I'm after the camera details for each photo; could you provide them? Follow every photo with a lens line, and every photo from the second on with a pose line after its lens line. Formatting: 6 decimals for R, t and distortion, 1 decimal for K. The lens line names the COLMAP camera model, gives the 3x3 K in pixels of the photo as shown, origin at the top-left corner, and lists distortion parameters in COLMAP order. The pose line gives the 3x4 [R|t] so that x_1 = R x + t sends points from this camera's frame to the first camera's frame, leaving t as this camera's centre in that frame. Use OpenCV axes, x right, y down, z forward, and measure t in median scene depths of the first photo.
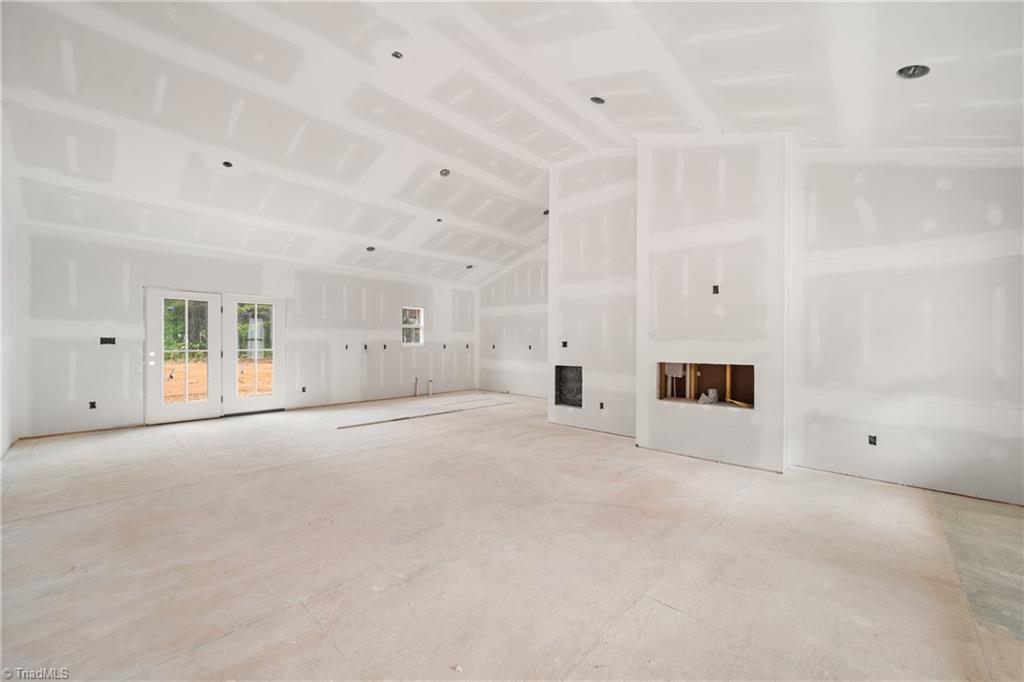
lens RADIAL K [[391.5, 0, 522.0], [0, 391.5, 343.5], [0, 0, 1]] dist [-0.010022, 0.001981]
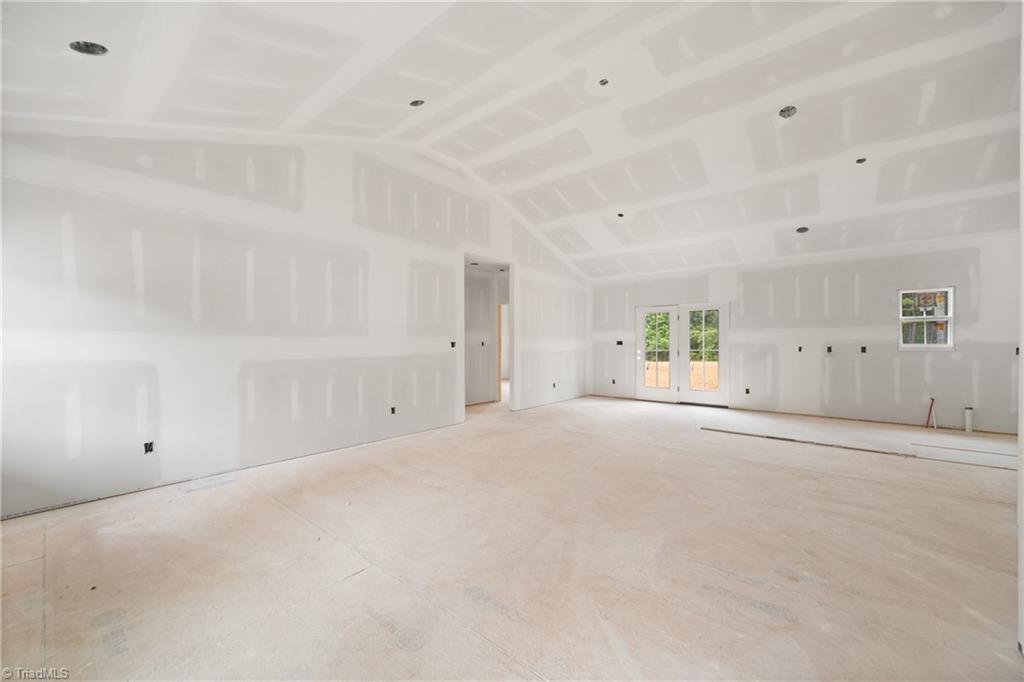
lens RADIAL K [[391.5, 0, 521.2], [0, 391.5, 341.4], [0, 0, 1]] dist [-0.010022, 0.001981]
pose [[0.066445, -0.008436, -0.997754, 0.432917], [-0.002799, 0.999959, -0.008641, 0.001542], [0.997786, 0.003367, 0.066419, 0.395979]]
